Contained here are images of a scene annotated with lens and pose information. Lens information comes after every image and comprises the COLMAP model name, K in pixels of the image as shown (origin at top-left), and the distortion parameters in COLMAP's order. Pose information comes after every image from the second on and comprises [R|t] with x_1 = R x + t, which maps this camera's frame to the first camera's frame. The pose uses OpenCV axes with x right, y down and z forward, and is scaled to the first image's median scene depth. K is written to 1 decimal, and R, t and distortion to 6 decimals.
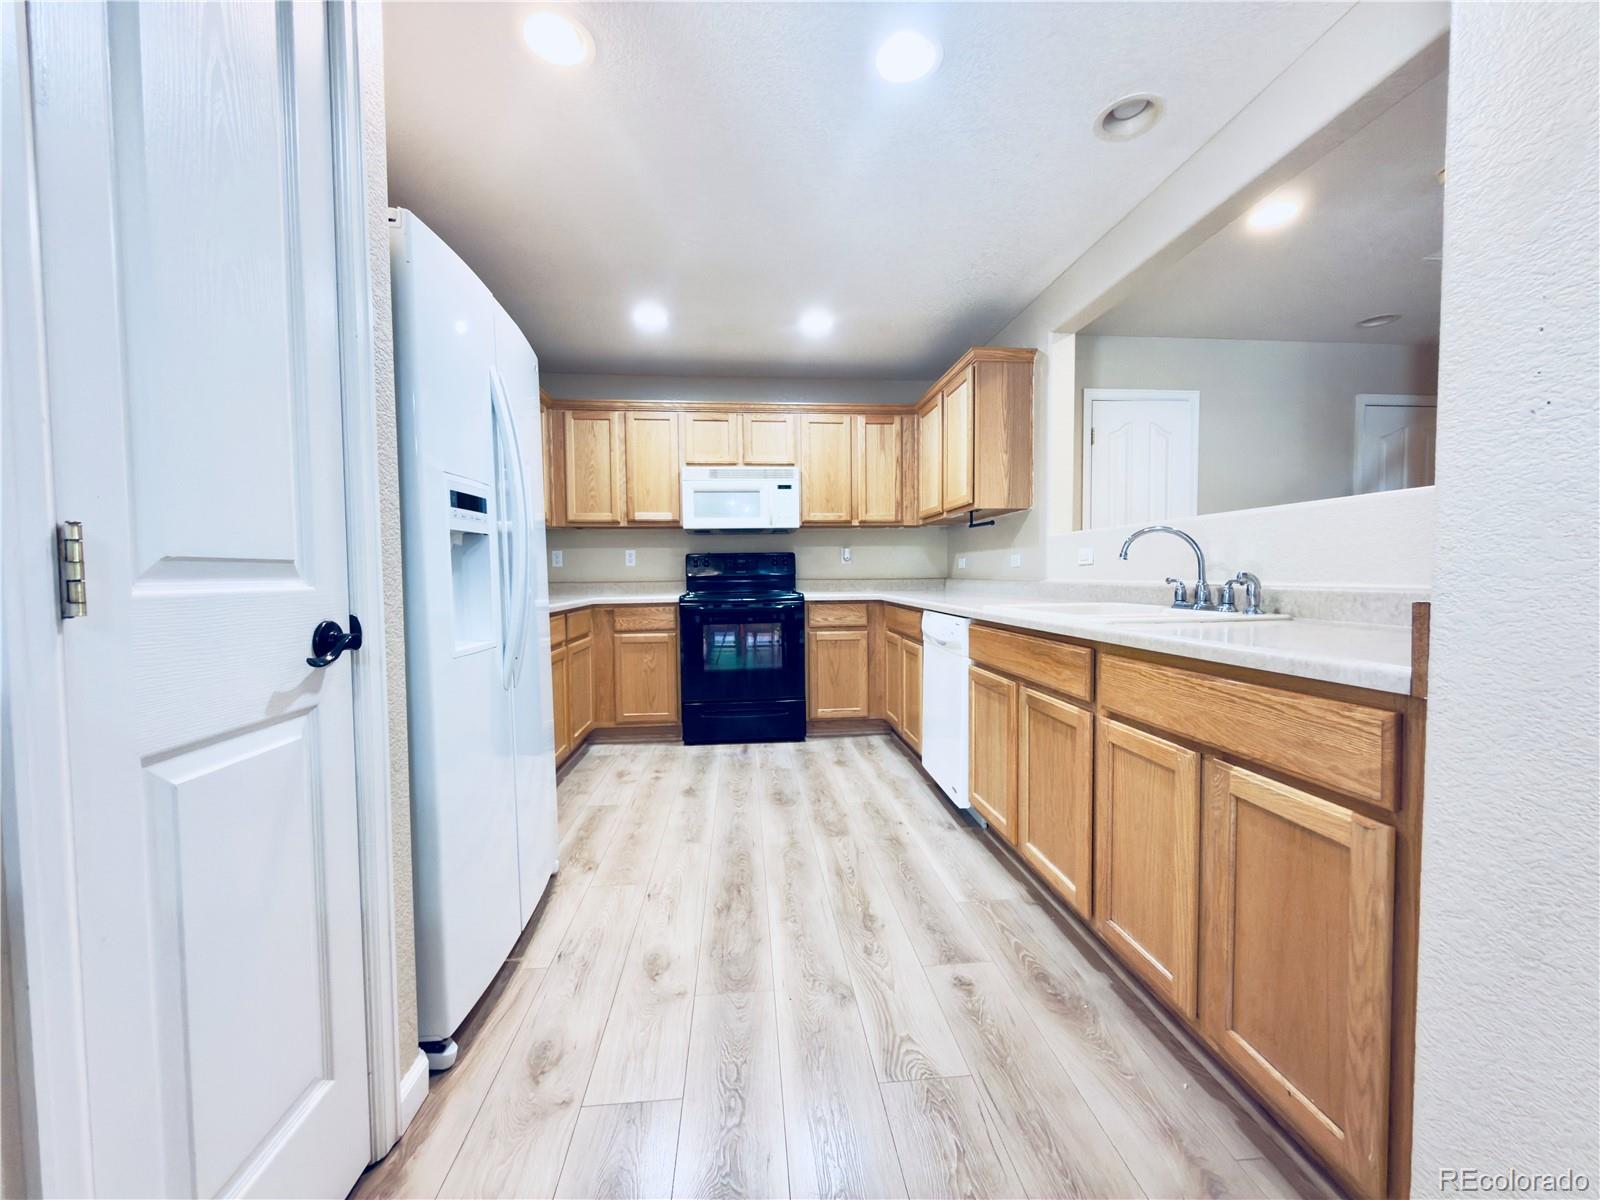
lens RADIAL K [[639.3, 0, 806.7], [0, 639.3, 602.8], [0, 0, 1]] dist [-0.009207, -0.000041]
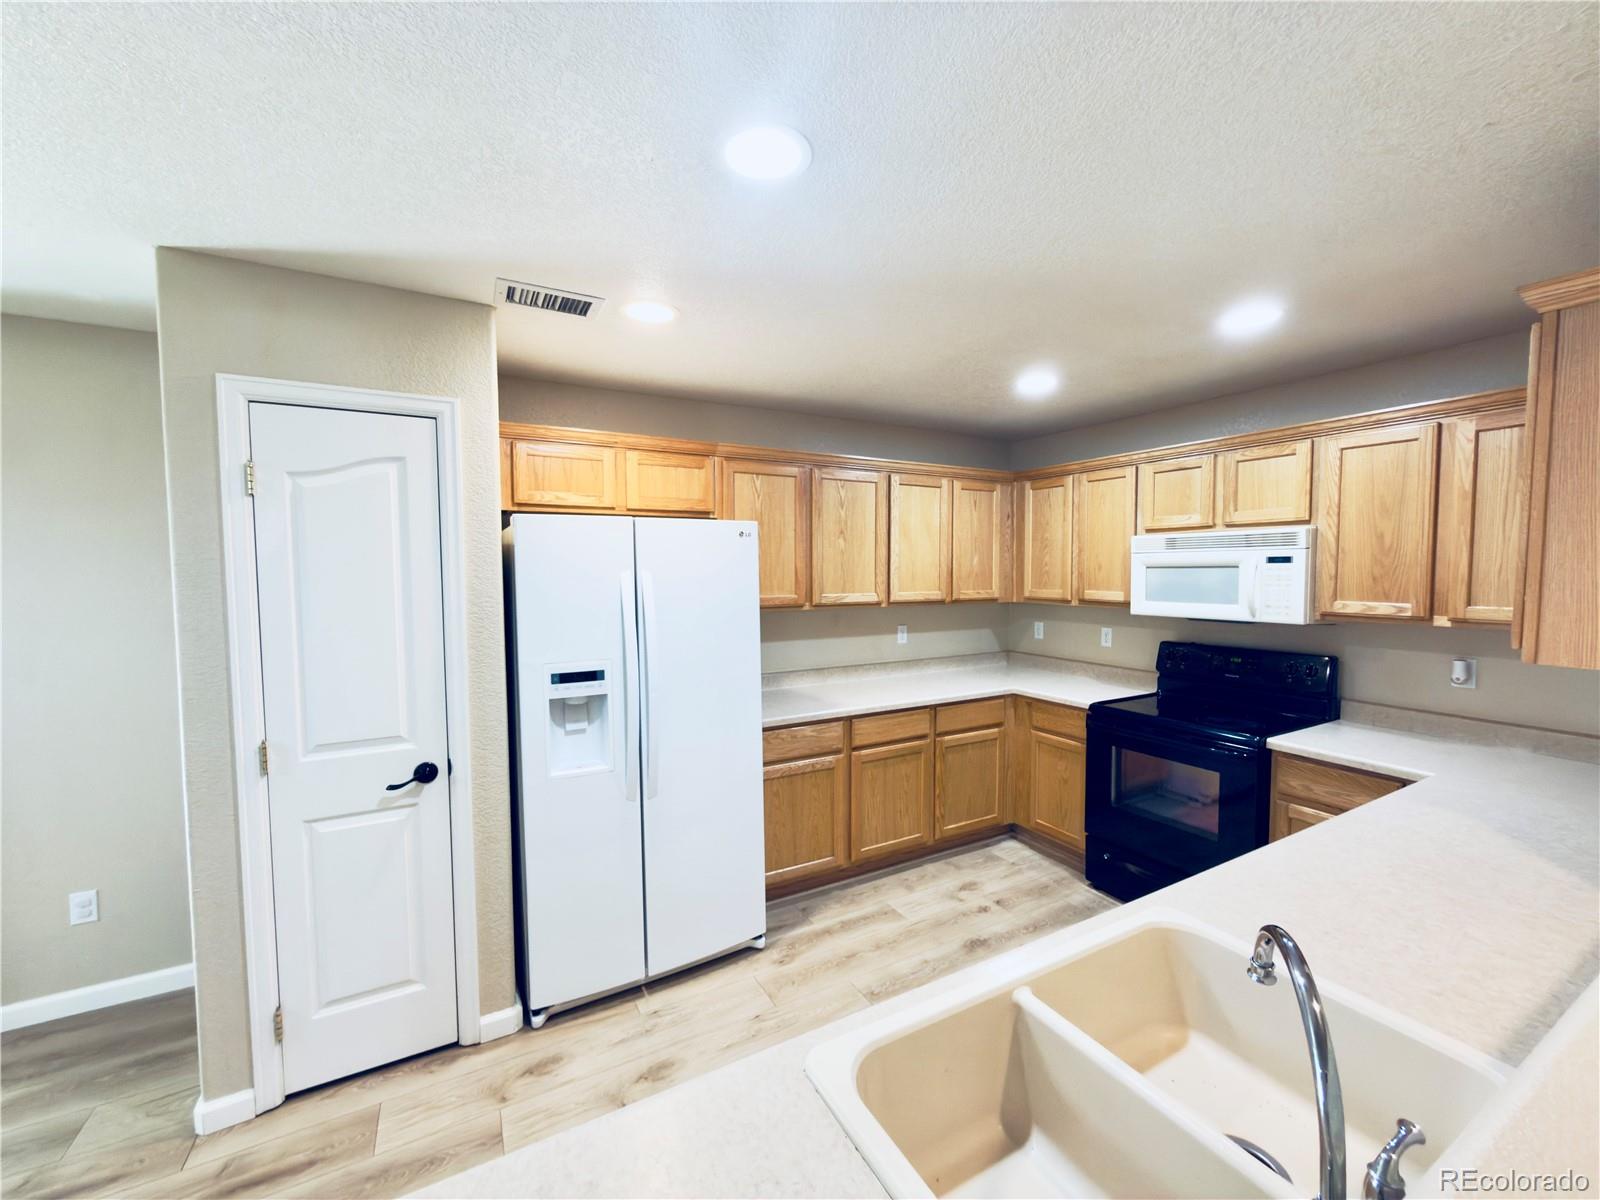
lens RADIAL K [[639.3, 0, 796.5], [0, 639.3, 607.0], [0, 0, 1]] dist [-0.009207, -0.000041]
pose [[0.389391, 0.065626, -0.918732, 0.375465], [-0.041231, 0.997701, 0.053792, -0.153621], [0.920149, 0.016935, 0.391202, 0.321653]]
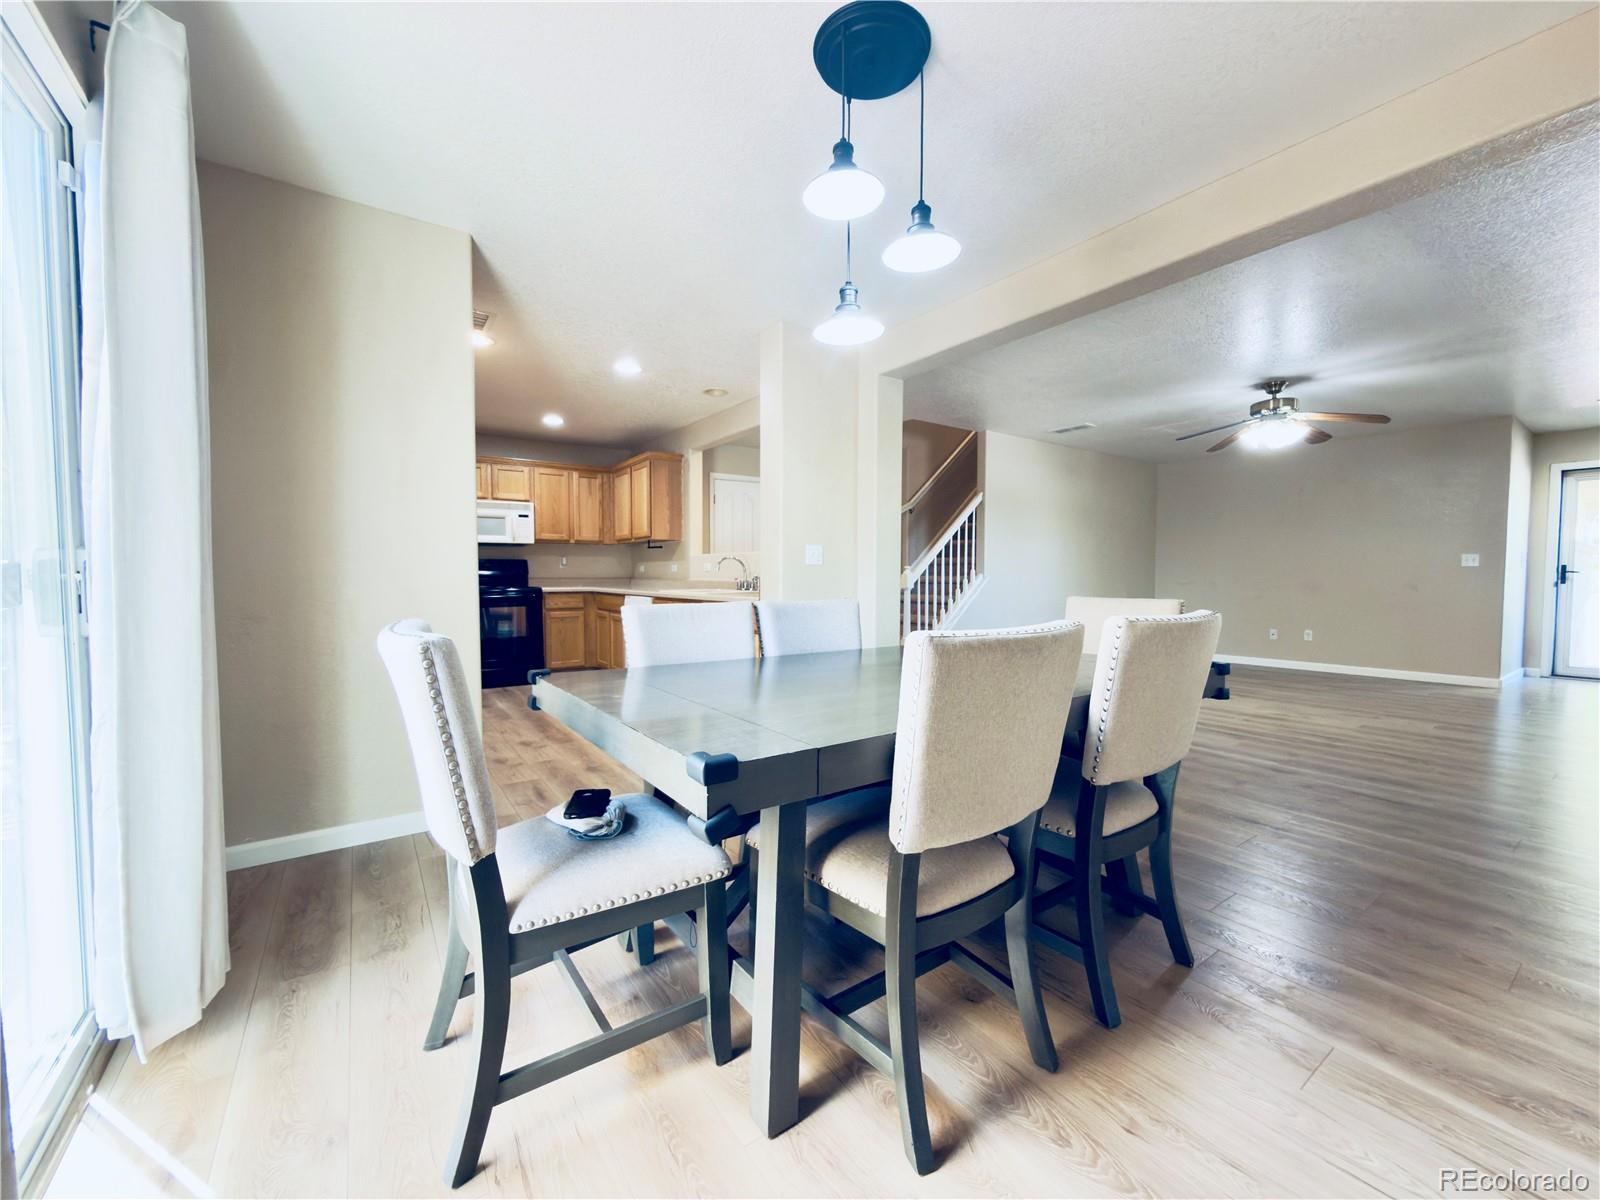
lens RADIAL K [[639.3, 0, 799.3], [0, 639.3, 603.4], [0, 0, 1]] dist [-0.009207, -0.000041]
pose [[0.873738, -0.011263, 0.486267, -0.205255], [0.011519, 0.999931, 0.002463, 0.027653], [-0.486261, 0.003449, 0.873807, -0.635244]]
